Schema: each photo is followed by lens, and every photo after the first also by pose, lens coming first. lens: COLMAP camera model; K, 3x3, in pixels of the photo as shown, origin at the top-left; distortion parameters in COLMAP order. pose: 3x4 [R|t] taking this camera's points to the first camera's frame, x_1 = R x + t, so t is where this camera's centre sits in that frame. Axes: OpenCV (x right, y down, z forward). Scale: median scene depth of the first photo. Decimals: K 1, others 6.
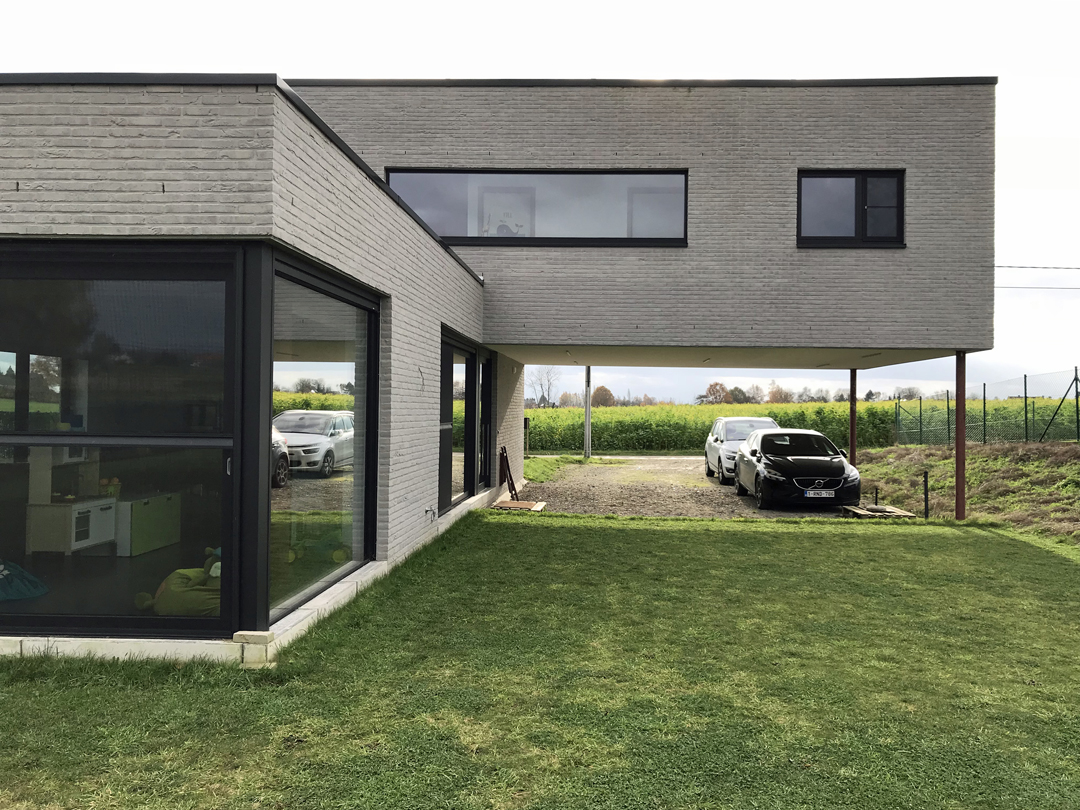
lens RADIAL K [[931.2, 0, 540.0], [0, 931.2, 405.0], [0, 0, 1]] dist [0.011530, 0.003707]
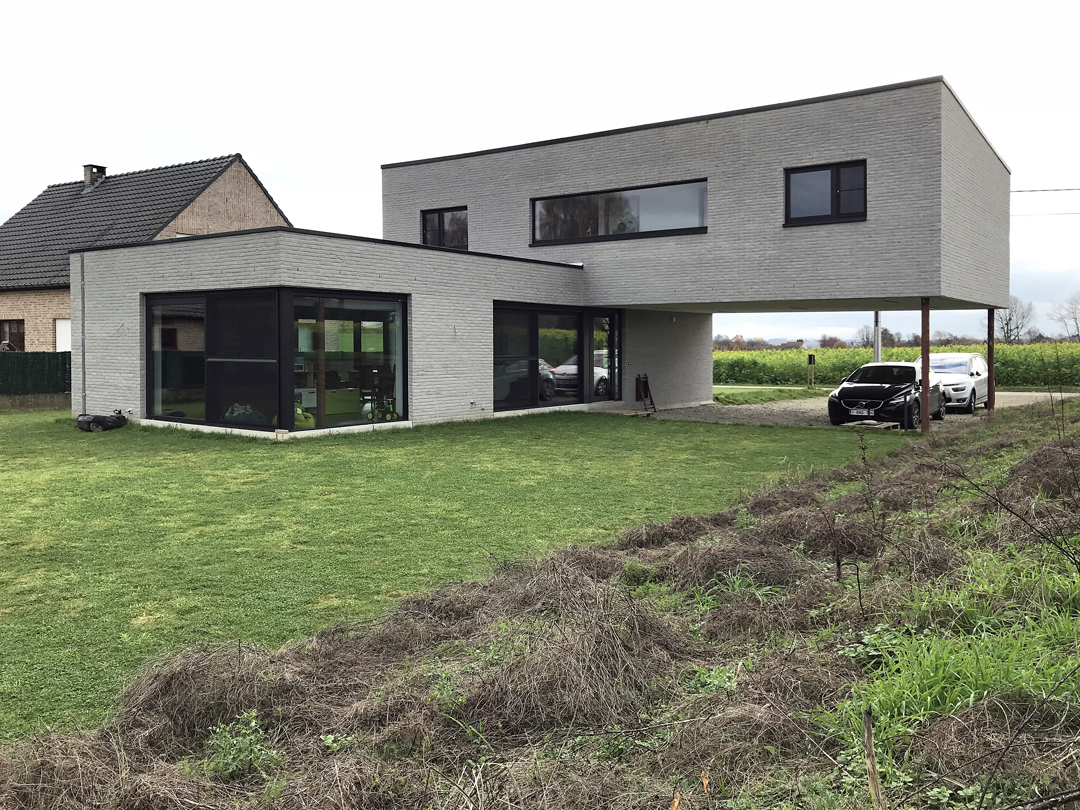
lens RADIAL K [[931.2, 0, 540.0], [0, 931.2, 405.0], [0, 0, 1]] dist [0.011530, 0.003707]
pose [[0.830947, 0.025911, -0.555748, 0.743921], [0.010056, 0.998052, 0.061568, 0.003238], [0.556261, -0.056749, 0.829068, -0.343311]]
